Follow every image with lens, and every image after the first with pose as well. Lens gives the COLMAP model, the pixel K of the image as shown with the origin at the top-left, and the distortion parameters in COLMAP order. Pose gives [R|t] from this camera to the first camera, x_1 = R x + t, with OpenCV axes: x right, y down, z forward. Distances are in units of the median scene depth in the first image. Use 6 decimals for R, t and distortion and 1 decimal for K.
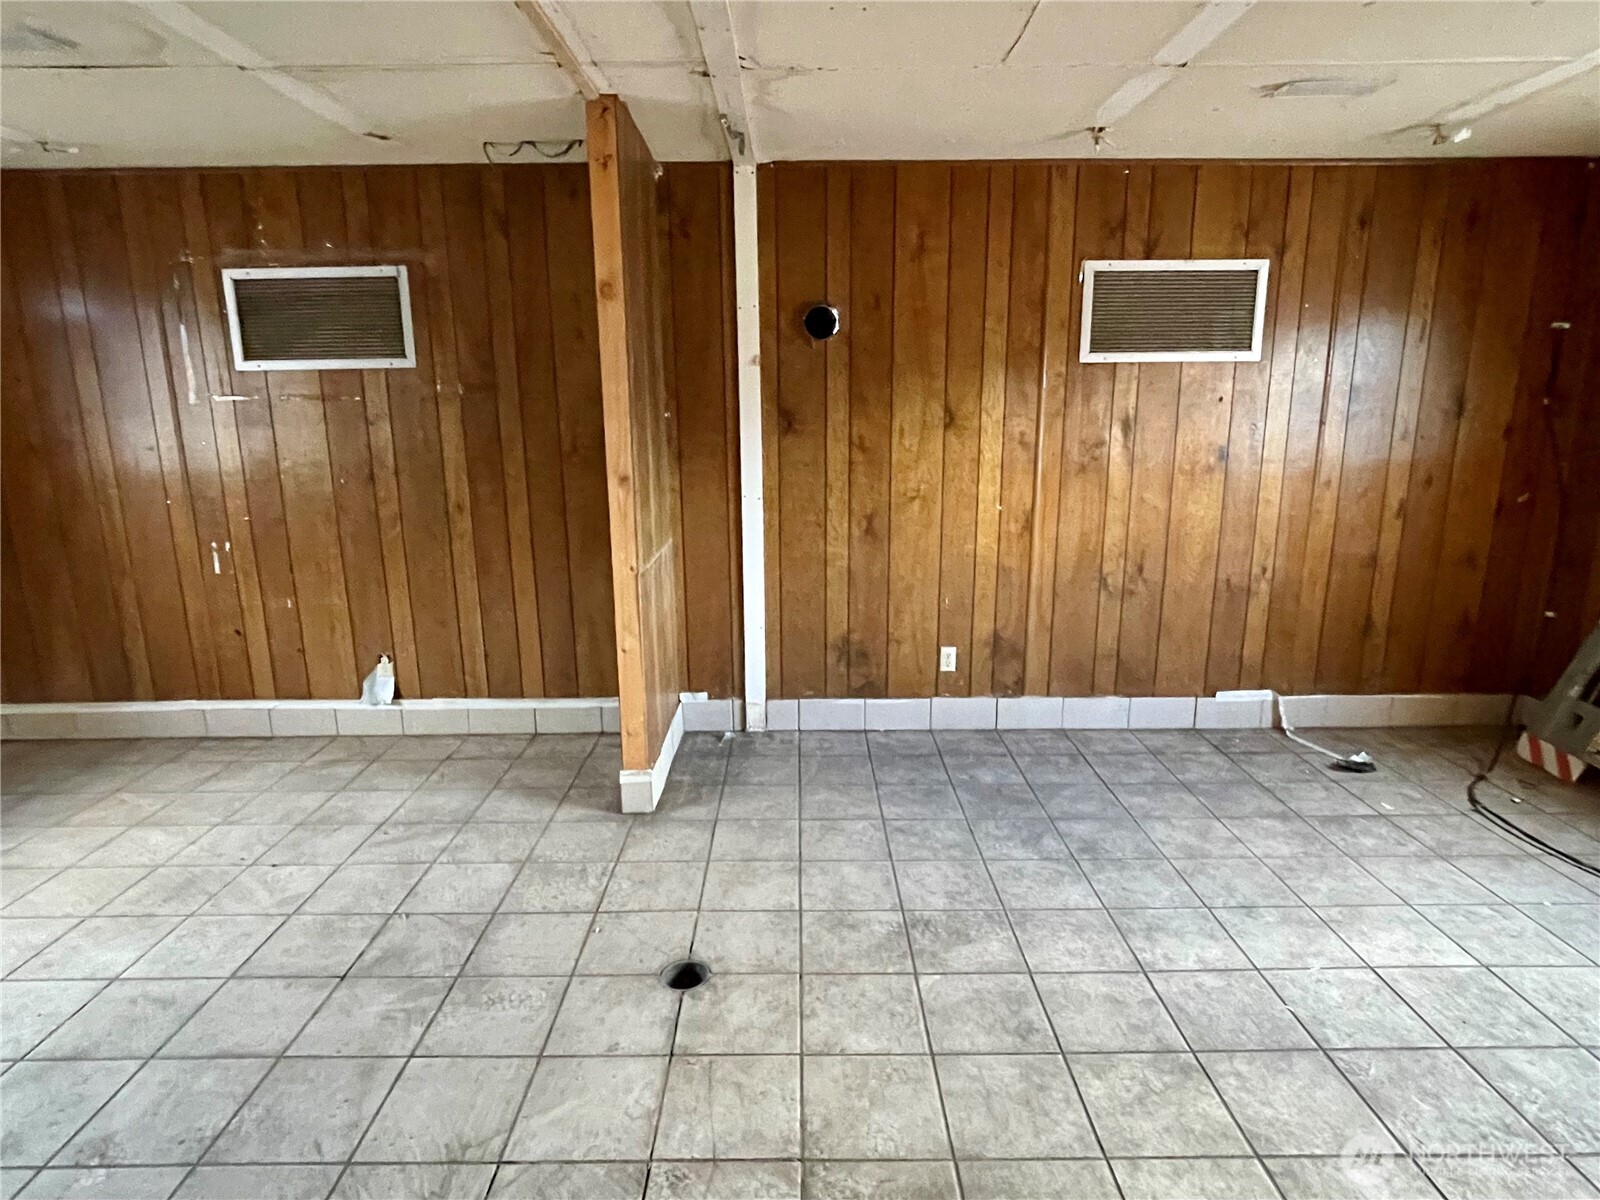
lens RADIAL K [[904.3, 0, 800.6], [0, 904.3, 613.6], [0, 0, 1]] dist [-0.007290, 0.001552]
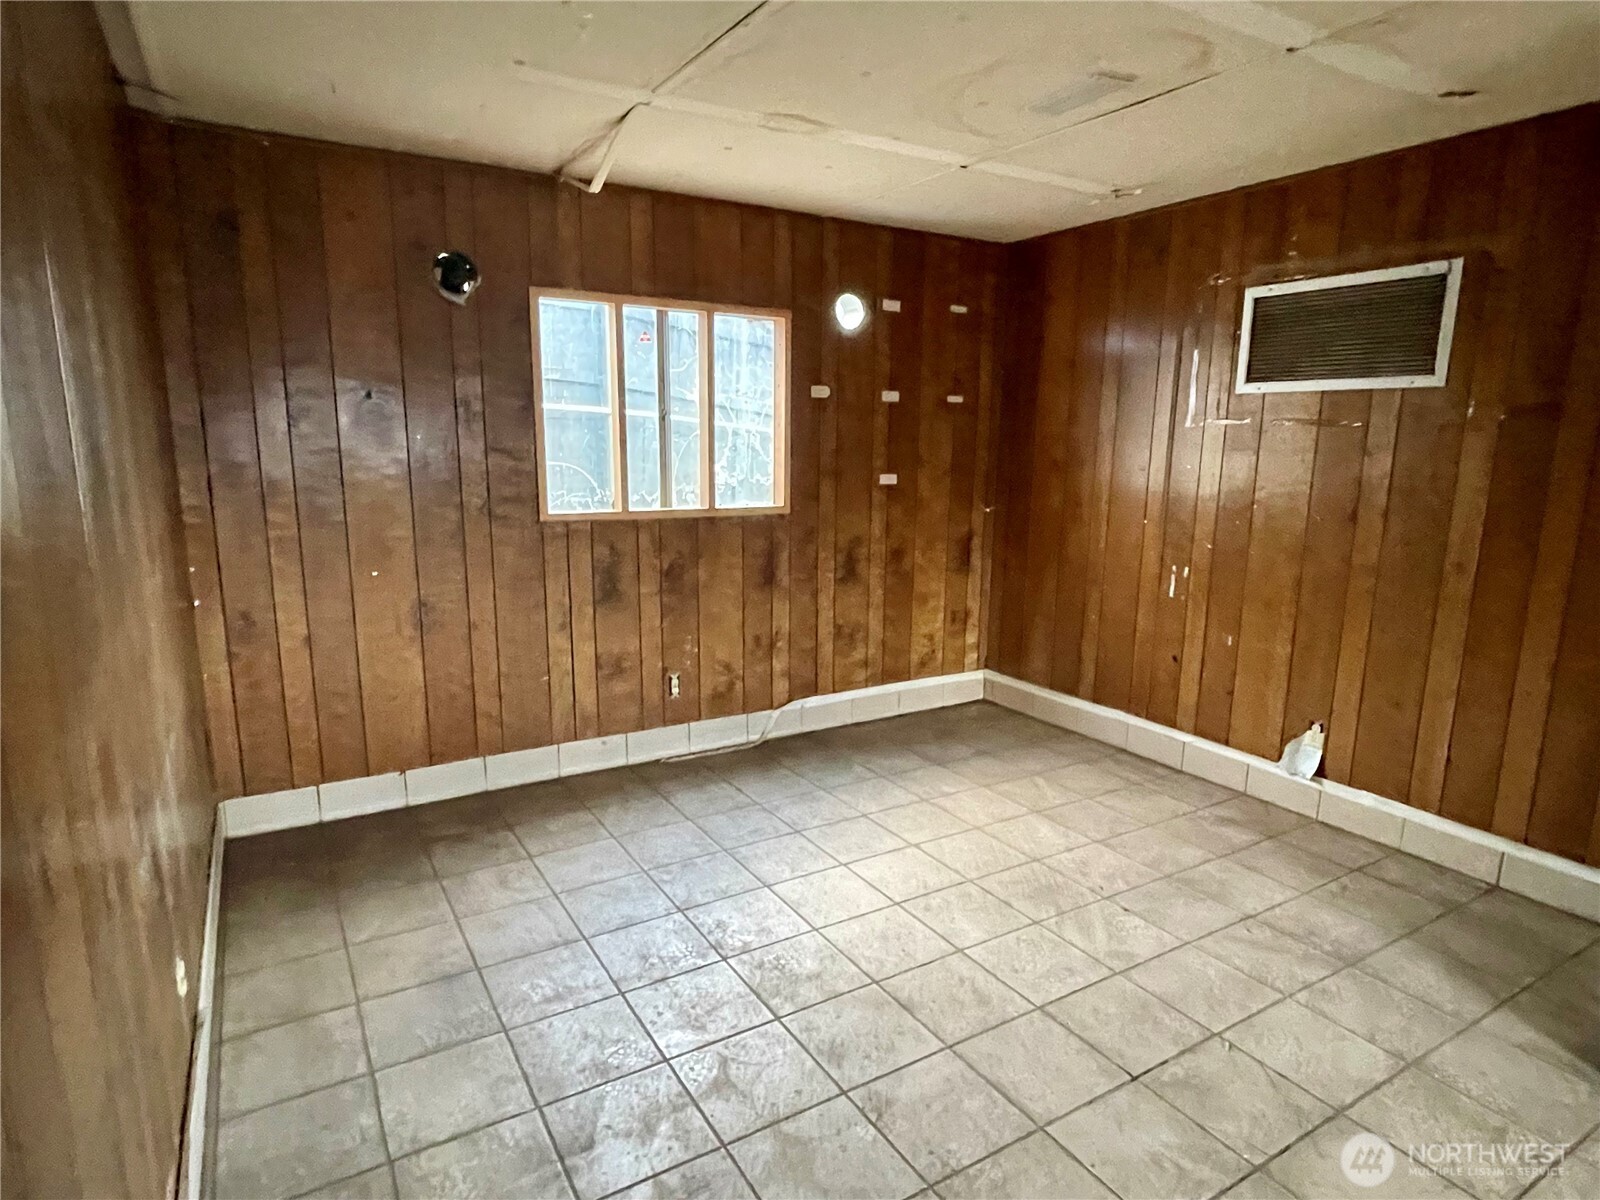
lens RADIAL K [[904.3, 0, 800.6], [0, 904.3, 613.6], [0, 0, 1]] dist [-0.007290, 0.001552]
pose [[0.512211, 0.184598, -0.838787, -0.014988], [-0.210363, 0.973846, 0.085862, -0.026946], [0.832699, 0.132470, 0.537647, 0.129472]]
